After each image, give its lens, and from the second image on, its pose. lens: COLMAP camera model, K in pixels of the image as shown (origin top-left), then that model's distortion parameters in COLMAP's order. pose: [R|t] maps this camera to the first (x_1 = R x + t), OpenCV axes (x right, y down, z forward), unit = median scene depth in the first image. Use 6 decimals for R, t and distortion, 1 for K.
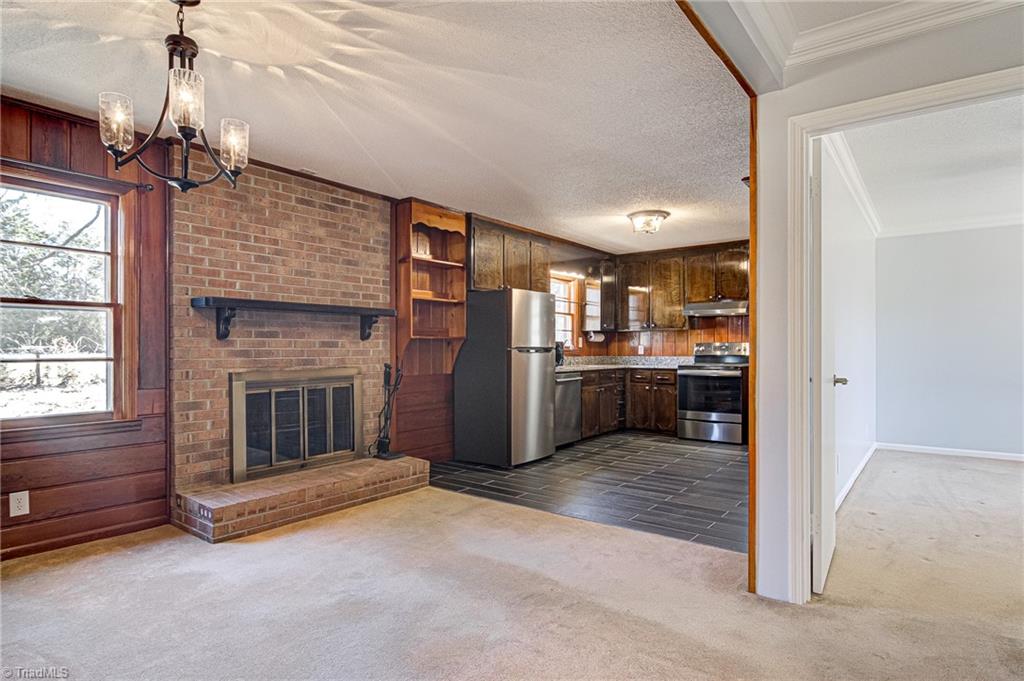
lens RADIAL K [[543.4, 0, 509.8], [0, 543.4, 348.1], [0, 0, 1]] dist [0.003852, -0.006680]
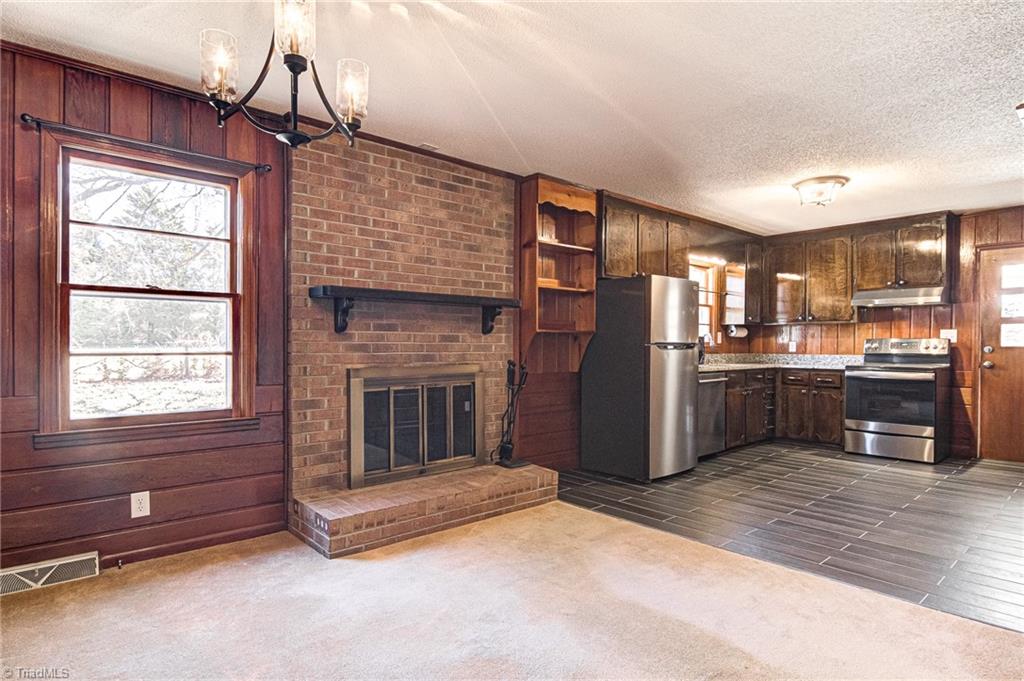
lens RADIAL K [[543.4, 0, 509.8], [0, 543.4, 348.1], [0, 0, 1]] dist [0.003852, -0.006680]
pose [[0.982092, 0.006699, -0.188284, -0.065231], [-0.005311, 0.999955, 0.007873, 0.001643], [0.188329, -0.006732, 0.982083, 0.133232]]
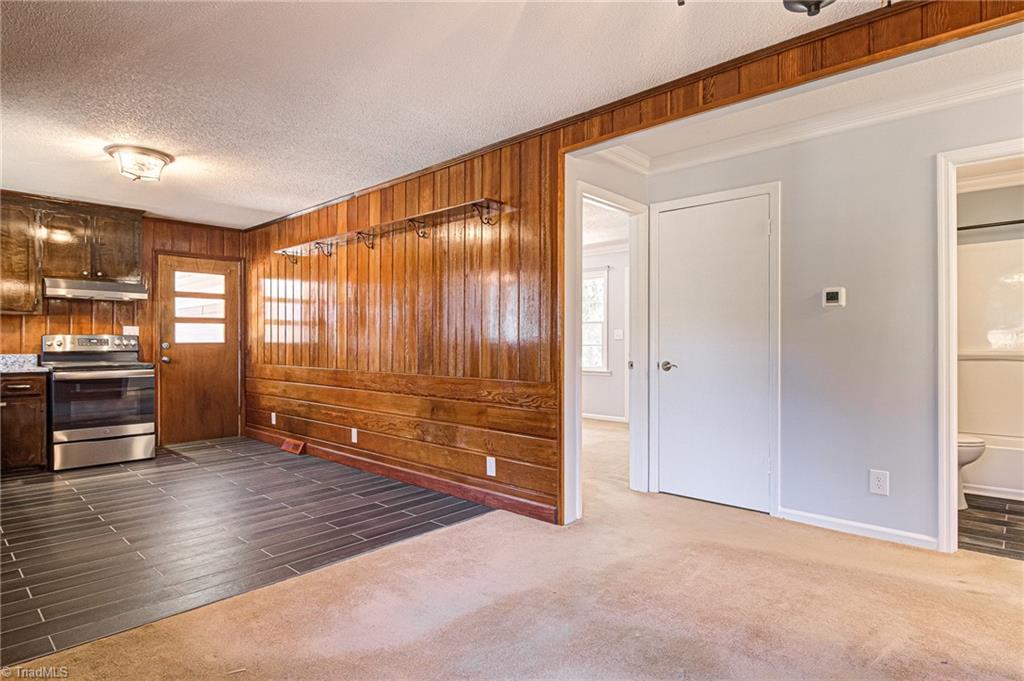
lens RADIAL K [[543.4, 0, 509.8], [0, 543.4, 348.1], [0, 0, 1]] dist [0.003852, -0.006680]
pose [[0.093034, -0.008567, 0.995626, -0.518936], [-0.001408, 0.999961, 0.008736, 0.001882], [-0.995662, -0.002215, 0.093018, 0.579718]]
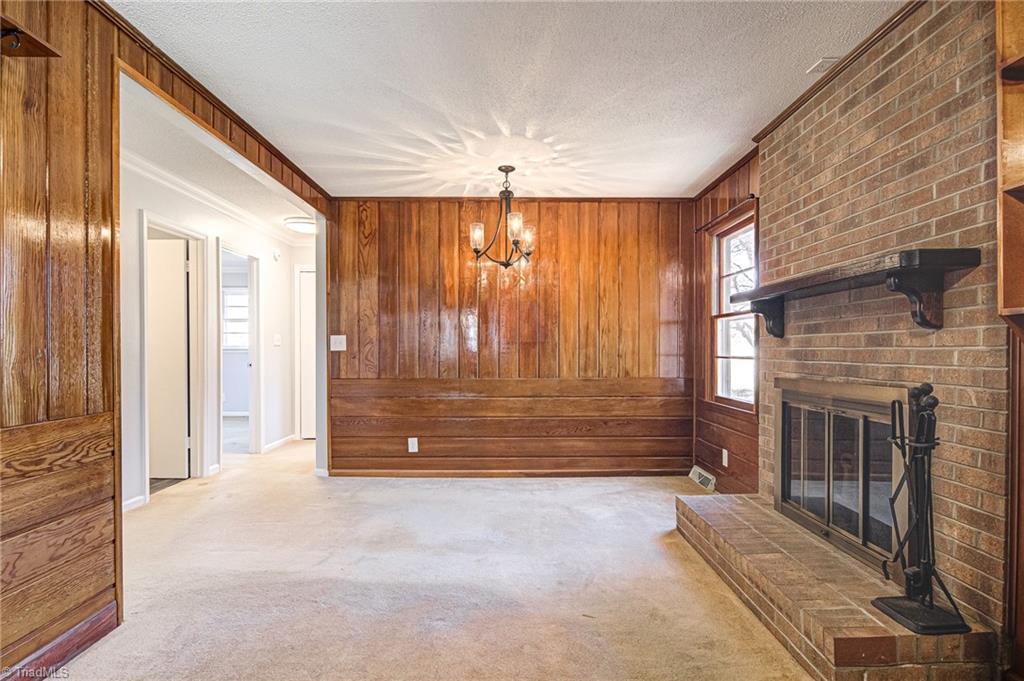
lens RADIAL K [[543.4, 0, 509.8], [0, 543.4, 348.1], [0, 0, 1]] dist [0.003852, -0.006680]
pose [[-0.785052, -0.000760, -0.619429, 0.292362], [0.001520, 0.999994, -0.003154, 0.002042], [0.619427, -0.003417, -0.785046, 1.238518]]
